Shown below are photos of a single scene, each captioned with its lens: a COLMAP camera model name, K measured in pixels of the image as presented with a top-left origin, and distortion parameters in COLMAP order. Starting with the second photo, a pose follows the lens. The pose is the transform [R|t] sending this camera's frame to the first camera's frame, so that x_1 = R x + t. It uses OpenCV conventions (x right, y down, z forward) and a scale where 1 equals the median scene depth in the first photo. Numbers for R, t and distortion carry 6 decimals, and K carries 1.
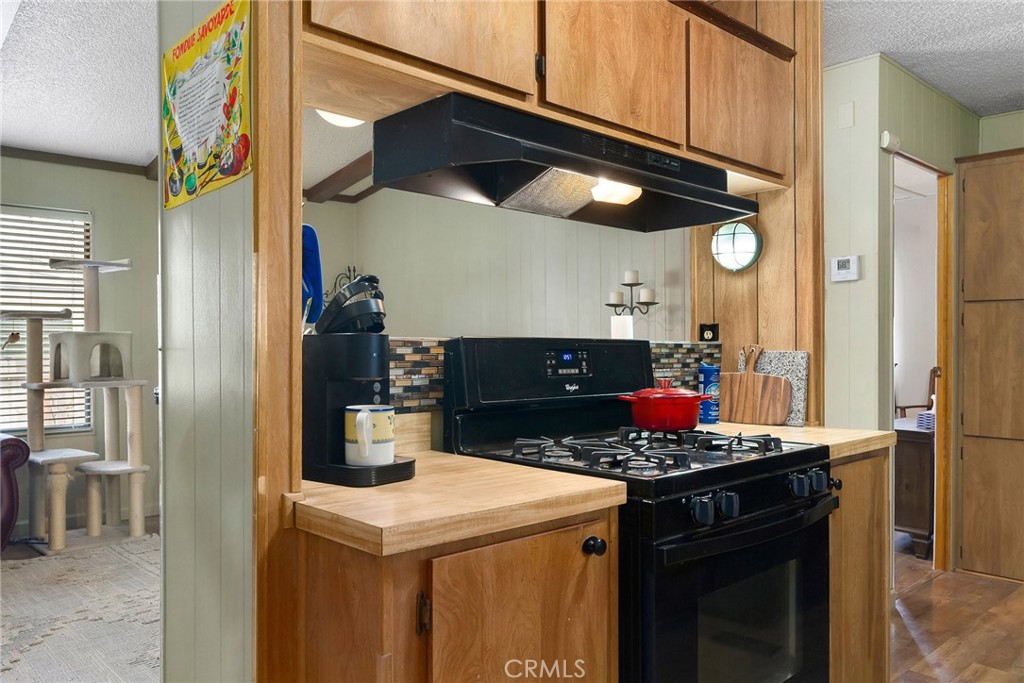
lens RADIAL K [[761.8, 0, 512.1], [0, 761.8, 339.1], [0, 0, 1]] dist [0.000855, 0.000803]
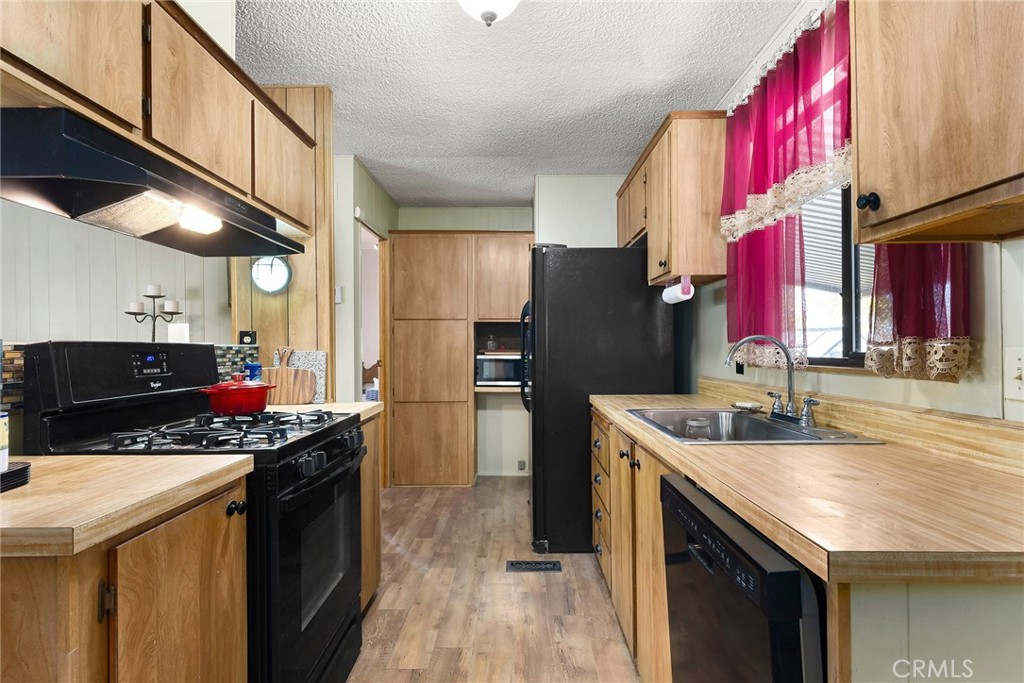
lens RADIAL K [[548.8, 0, 511.5], [0, 548.8, 334.2], [0, 0, 1]] dist [-0.001648, 0.000130]
pose [[0.690318, 0.009826, 0.723440, -0.148347], [0.000988, 0.999894, -0.014523, -0.000992], [-0.723506, 0.010740, 0.690235, 0.027830]]
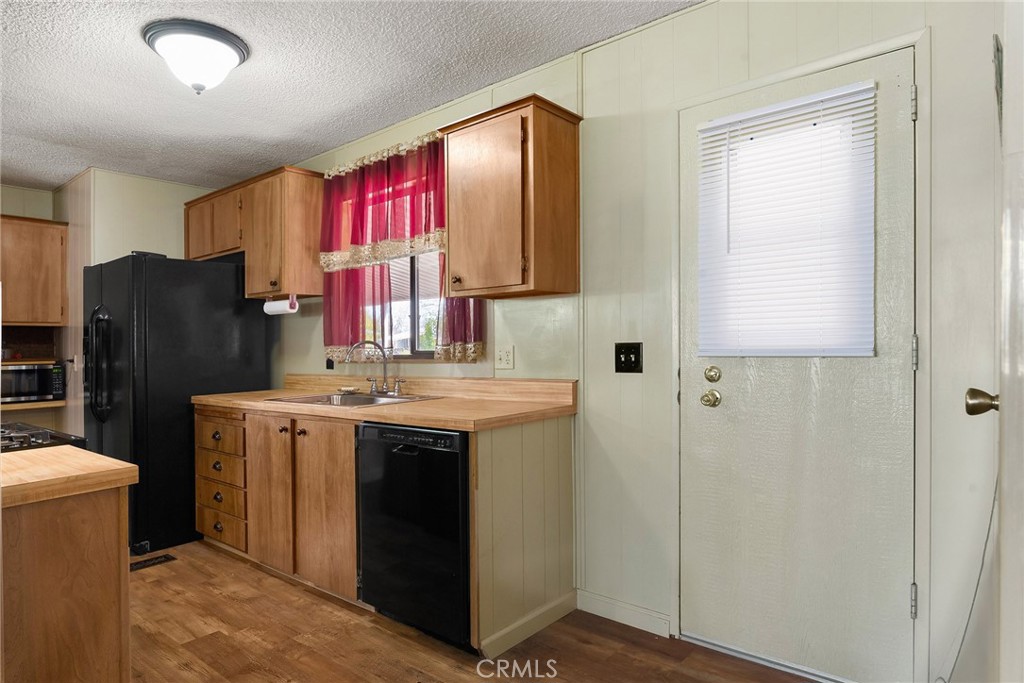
lens RADIAL K [[612.4, 0, 511.8], [0, 612.4, 344.4], [0, 0, 1]] dist [0.000582, 0.000117]
pose [[-0.118382, -0.001648, 0.992967, -0.803024], [0.012270, 0.999920, 0.003122, -0.003185], [-0.992892, 0.012553, -0.118353, 0.176958]]
